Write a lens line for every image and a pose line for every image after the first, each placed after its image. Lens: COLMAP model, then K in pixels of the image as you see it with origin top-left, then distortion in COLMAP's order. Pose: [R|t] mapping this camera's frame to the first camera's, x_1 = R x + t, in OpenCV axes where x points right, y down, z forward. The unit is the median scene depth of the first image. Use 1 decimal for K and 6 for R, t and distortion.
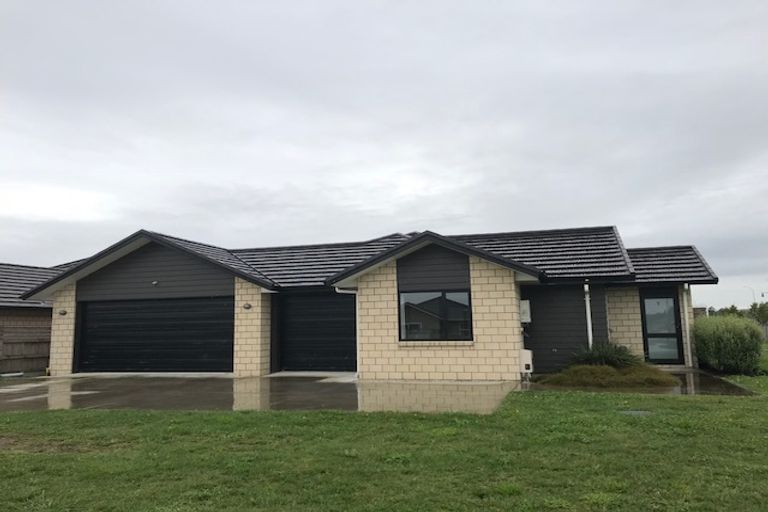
lens RADIAL K [[611.7, 0, 384.0], [0, 611.7, 256.0], [0, 0, 1]] dist [0.055908, -0.000736]
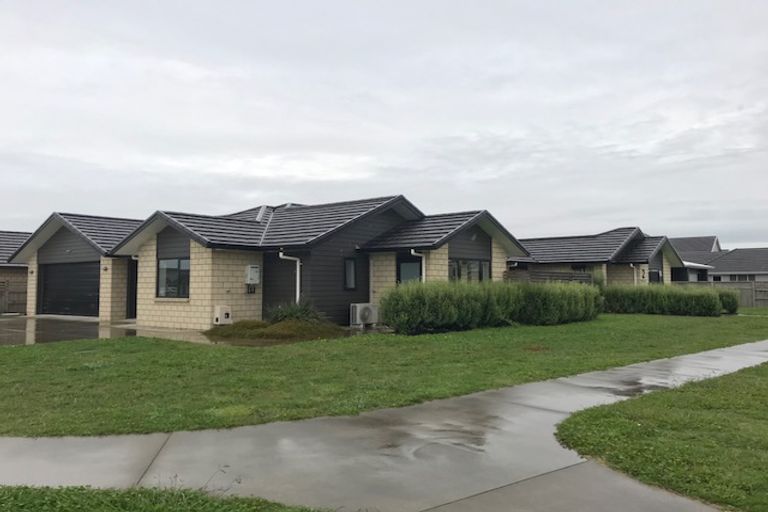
lens RADIAL K [[626.6, 0, 384.0], [0, 626.6, 256.0], [0, 0, 1]] dist [0.001598, 0.001777]
pose [[0.933762, -0.003738, -0.357876, 0.921381], [0.030915, 0.997050, 0.070249, -0.024439], [0.356558, -0.076659, 0.931123, -0.044702]]
